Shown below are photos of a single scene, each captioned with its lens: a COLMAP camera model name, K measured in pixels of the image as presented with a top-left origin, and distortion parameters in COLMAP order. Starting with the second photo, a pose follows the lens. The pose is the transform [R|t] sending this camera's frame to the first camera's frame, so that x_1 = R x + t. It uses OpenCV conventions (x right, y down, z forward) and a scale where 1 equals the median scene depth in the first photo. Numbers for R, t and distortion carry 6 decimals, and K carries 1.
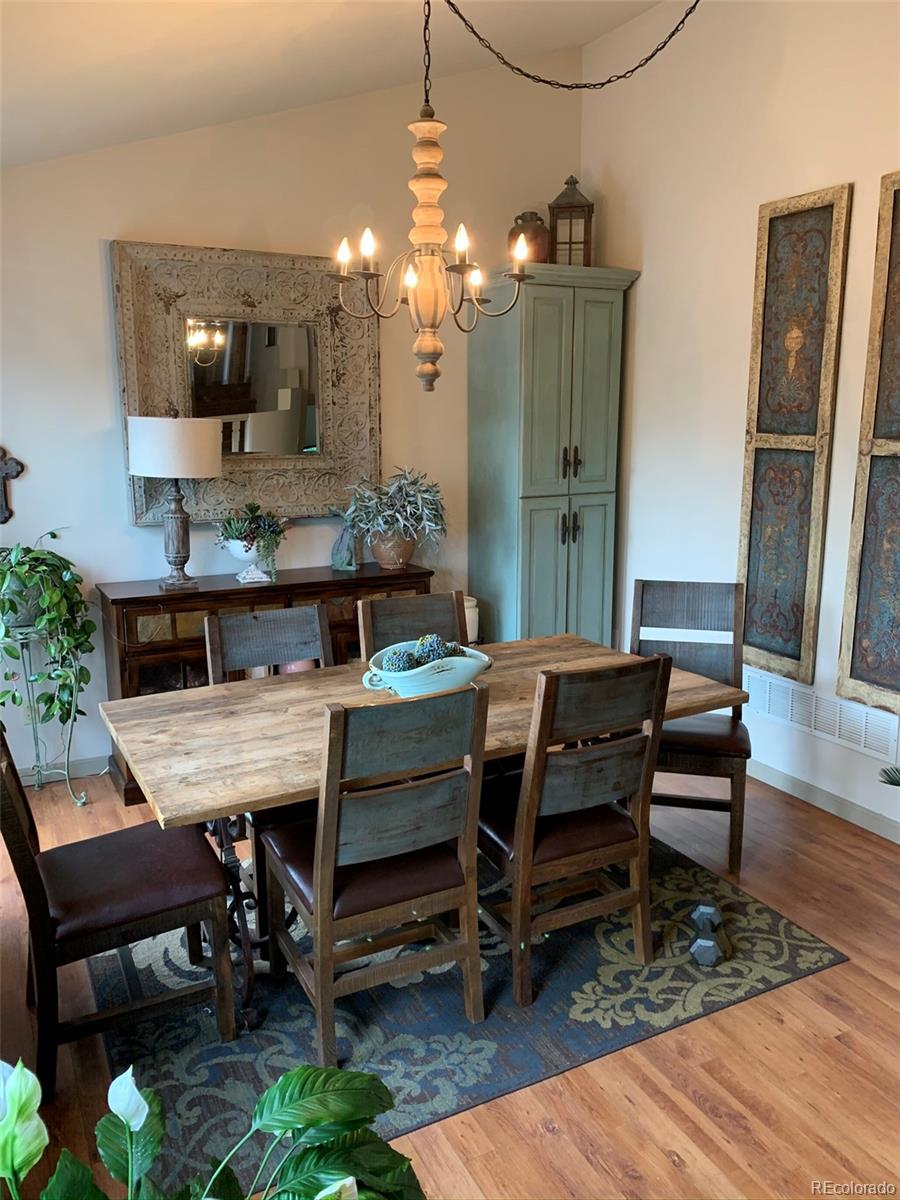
lens RADIAL K [[905.3, 0, 450.6], [0, 905.3, 596.9], [0, 0, 1]] dist [-0.005979, -0.022495]
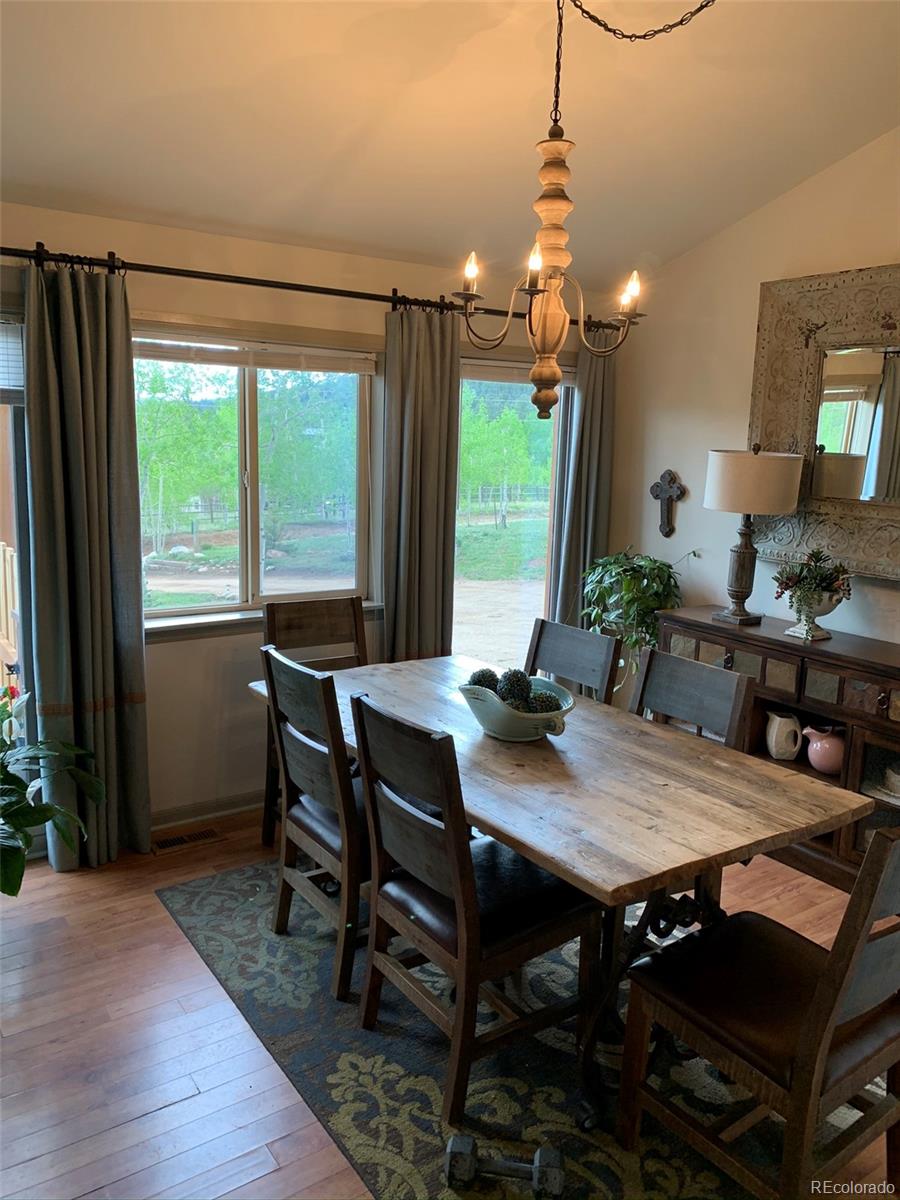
lens RADIAL K [[905.3, 0, 442.3], [0, 905.3, 594.1], [0, 0, 1]] dist [-0.005979, -0.022495]
pose [[0.118719, 0.172334, -0.977858, 0.943275], [-0.228751, 0.963079, 0.141957, -0.161182], [0.966219, 0.206833, 0.153757, 0.796042]]
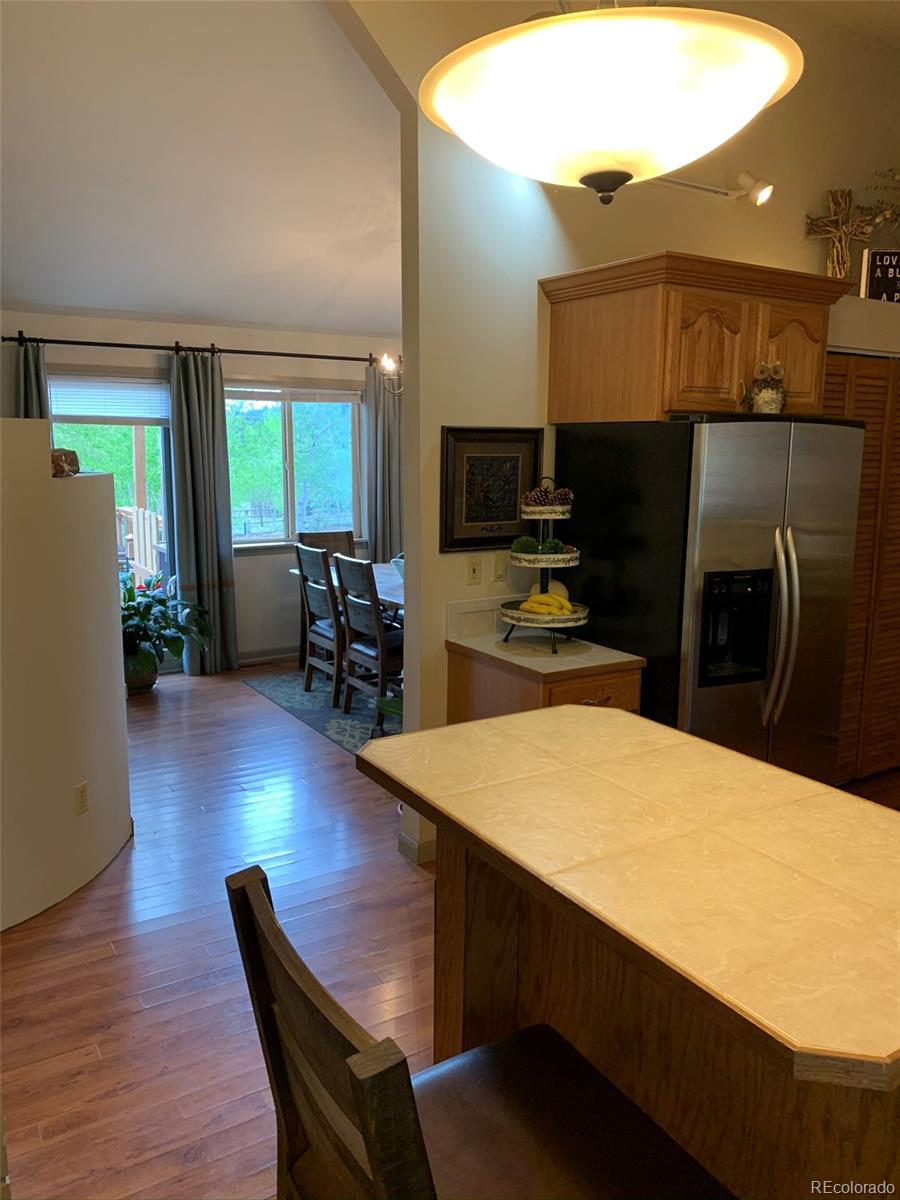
lens RADIAL K [[905.3, 0, 456.8], [0, 905.3, 605.2], [0, 0, 1]] dist [-0.005979, -0.022495]
pose [[0.085409, 0.176666, -0.980558, 2.063073], [-0.207353, 0.965758, 0.155939, -0.176565], [0.974531, 0.190003, 0.119117, 0.914557]]
